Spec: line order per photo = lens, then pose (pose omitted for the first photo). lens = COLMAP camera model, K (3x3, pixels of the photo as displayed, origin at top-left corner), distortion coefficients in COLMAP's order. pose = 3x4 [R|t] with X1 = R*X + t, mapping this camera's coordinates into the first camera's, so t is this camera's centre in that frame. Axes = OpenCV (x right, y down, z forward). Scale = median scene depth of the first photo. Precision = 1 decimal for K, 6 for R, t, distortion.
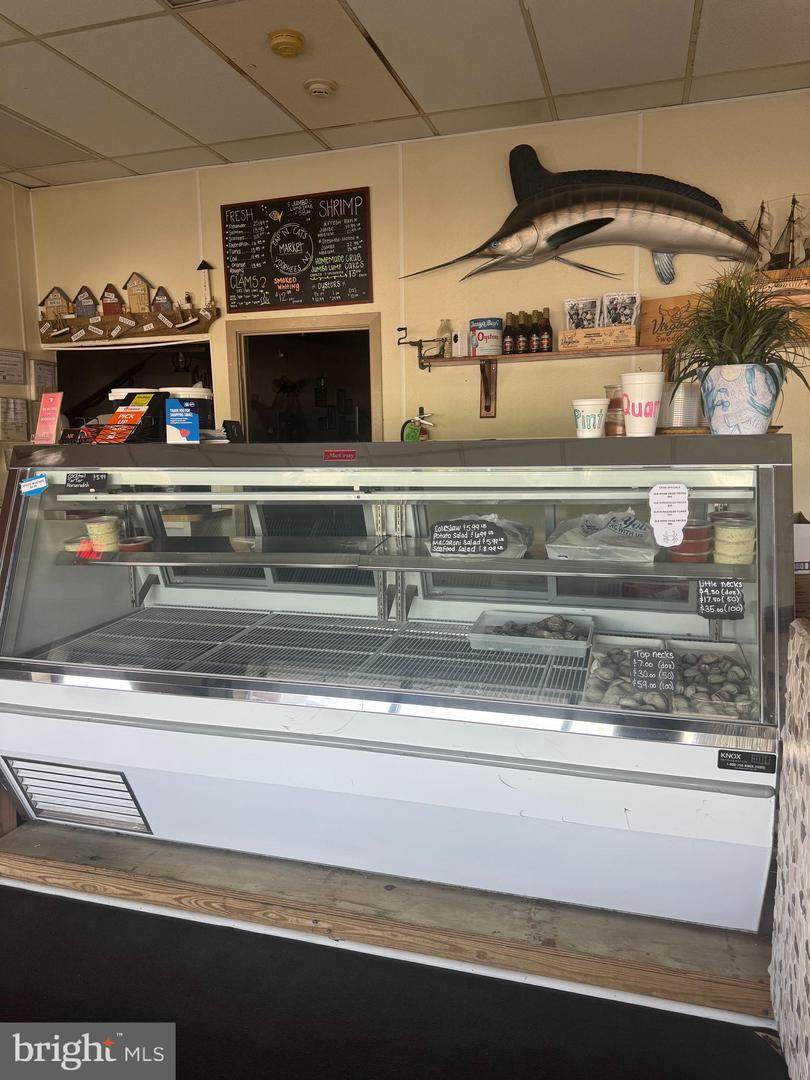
lens RADIAL K [[788.0, 0, 405.0], [0, 788.0, 540.0], [0, 0, 1]] dist [0.015306, -0.002161]
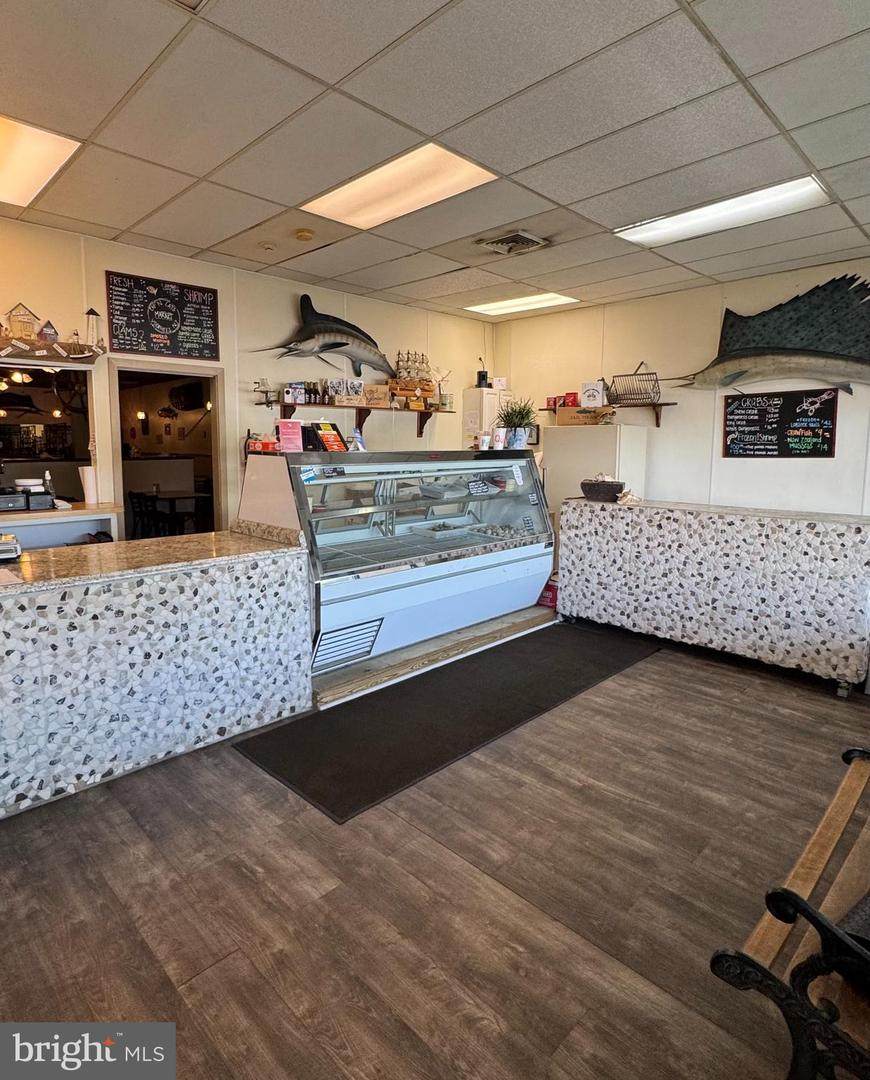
lens RADIAL K [[596.1, 0, 433.4], [0, 596.1, 499.0], [0, 0, 1]] dist [-0.004041, -0.000777]
pose [[0.465086, -0.068960, 0.882575, -0.903496], [0.105999, 0.994127, 0.021818, -0.010828], [-0.878896, 0.083405, 0.469664, 0.094543]]
